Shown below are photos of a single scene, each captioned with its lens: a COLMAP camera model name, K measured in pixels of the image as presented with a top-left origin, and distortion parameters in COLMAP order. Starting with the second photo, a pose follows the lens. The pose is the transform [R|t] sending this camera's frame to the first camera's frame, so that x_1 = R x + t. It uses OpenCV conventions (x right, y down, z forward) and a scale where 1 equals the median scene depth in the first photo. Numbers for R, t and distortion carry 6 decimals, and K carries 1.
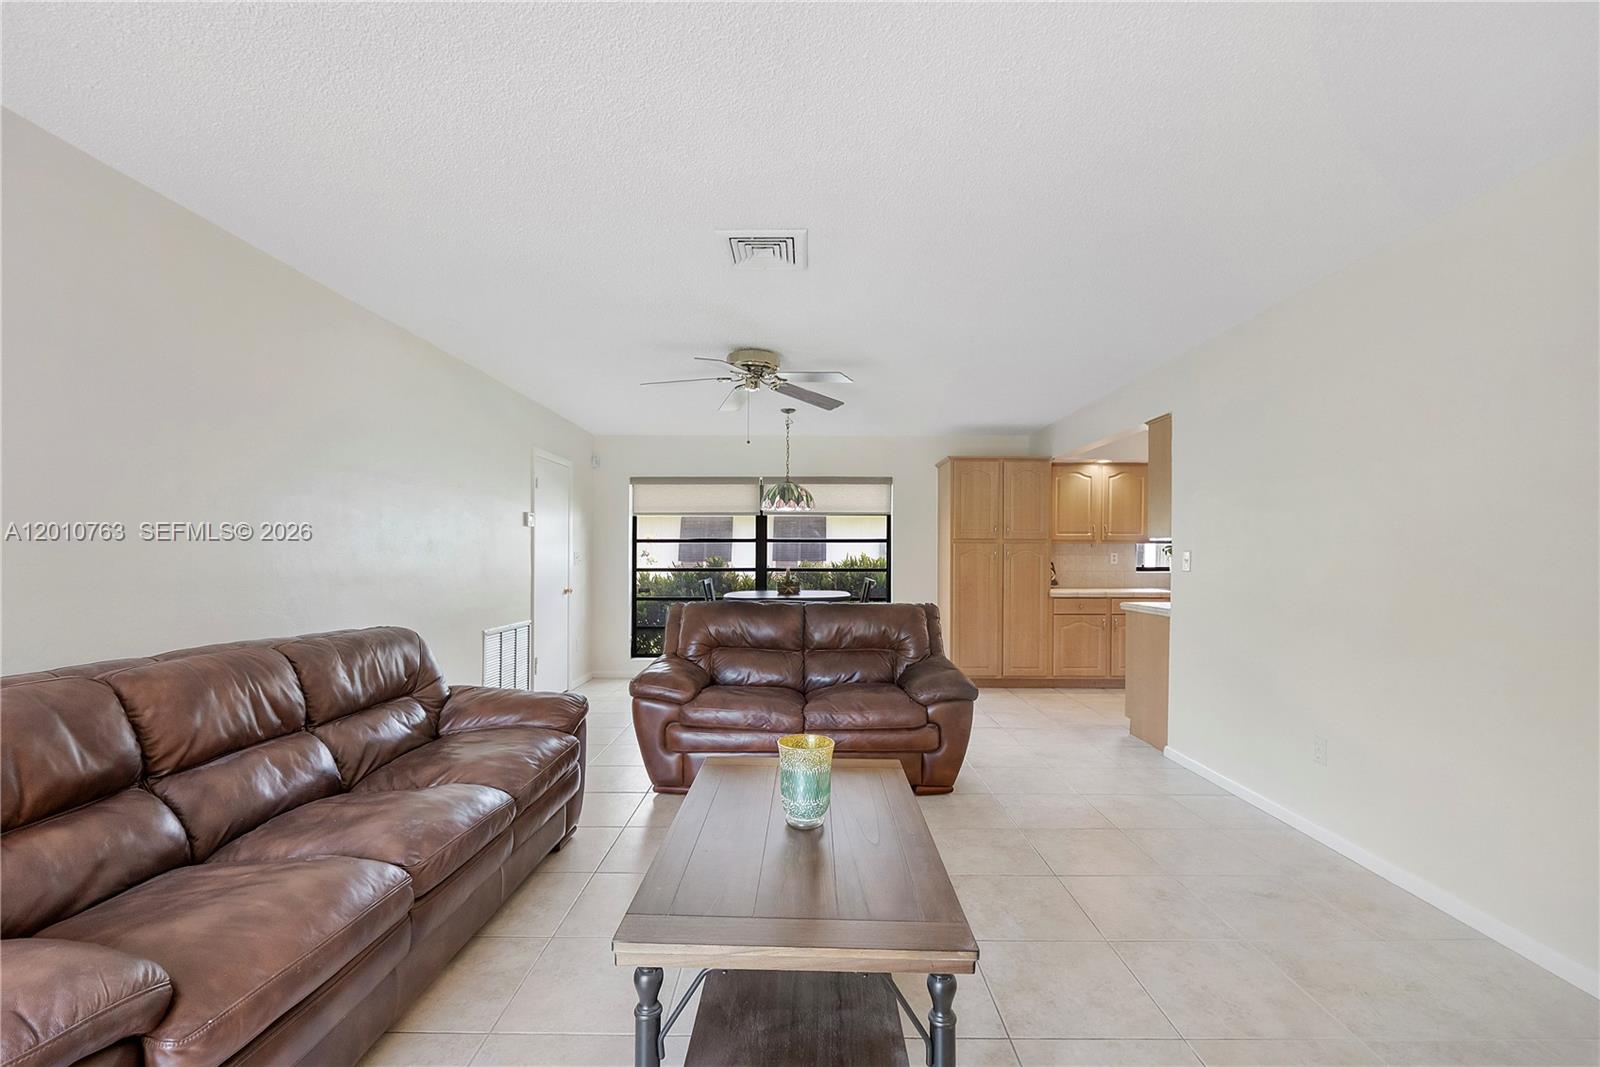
lens RADIAL K [[683.5, 0, 801.1], [0, 683.5, 554.0], [0, 0, 1]] dist [-0.007347, -0.000216]
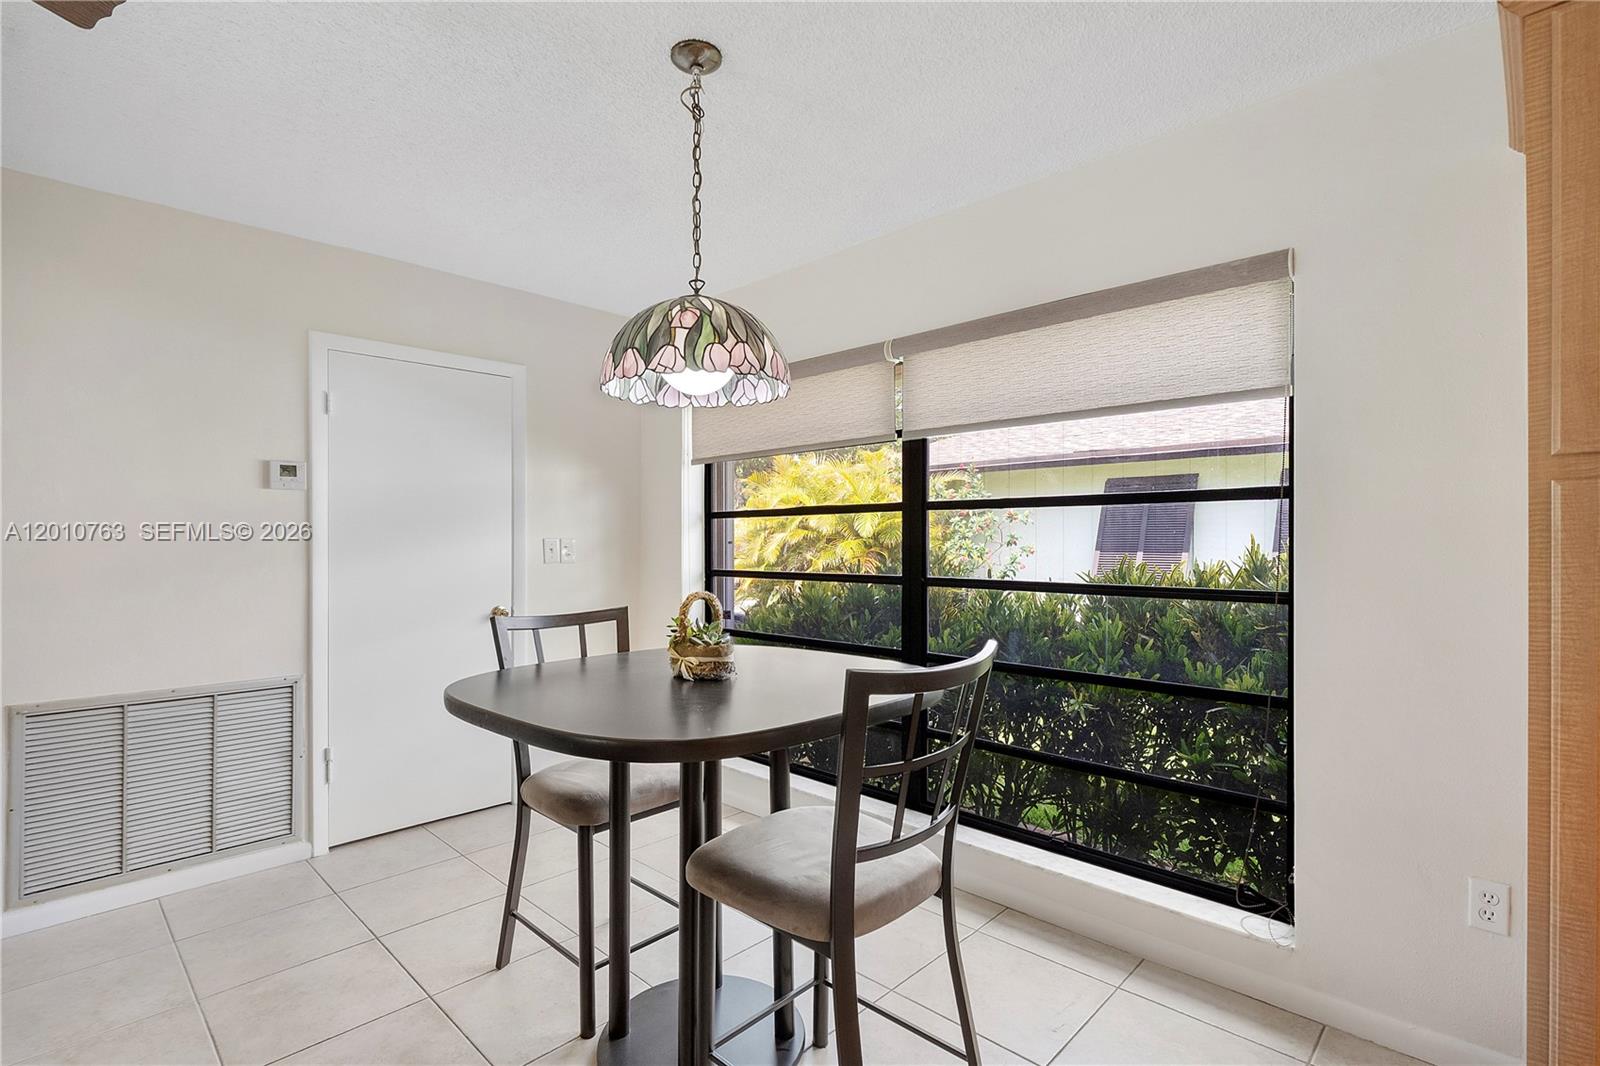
lens RADIAL K [[762.5, 0, 799.1], [0, 762.5, 539.7], [0, 0, 1]] dist [-0.009364, 0.001578]
pose [[0.726130, -0.002776, -0.687552, 0.258308], [0.002565, 0.999996, -0.001329, -0.000570], [0.687553, -0.000798, 0.726134, 0.858282]]
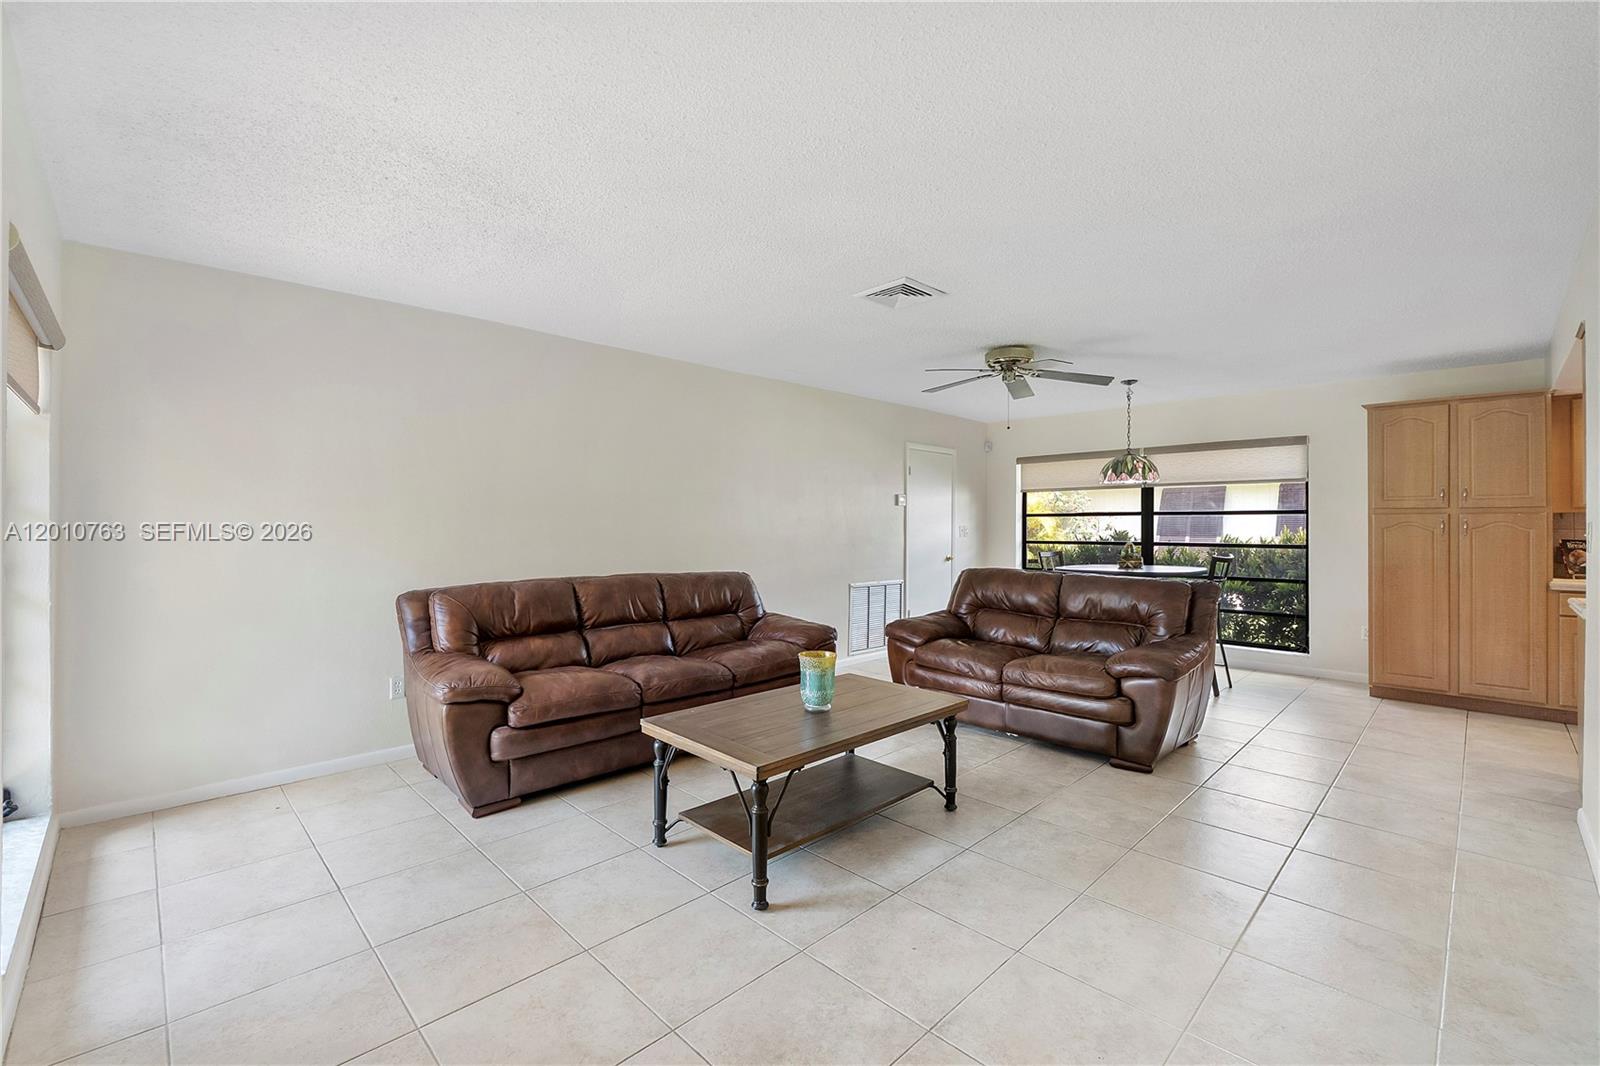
lens RADIAL K [[683.5, 0, 807.8], [0, 683.5, 522.0], [0, 0, 1]] dist [-0.007347, -0.000216]
pose [[0.714038, -0.004722, -0.700091, 0.365076], [-0.001072, 0.999969, -0.007838, 0.000167], [0.700107, 0.006347, 0.714010, -0.024779]]
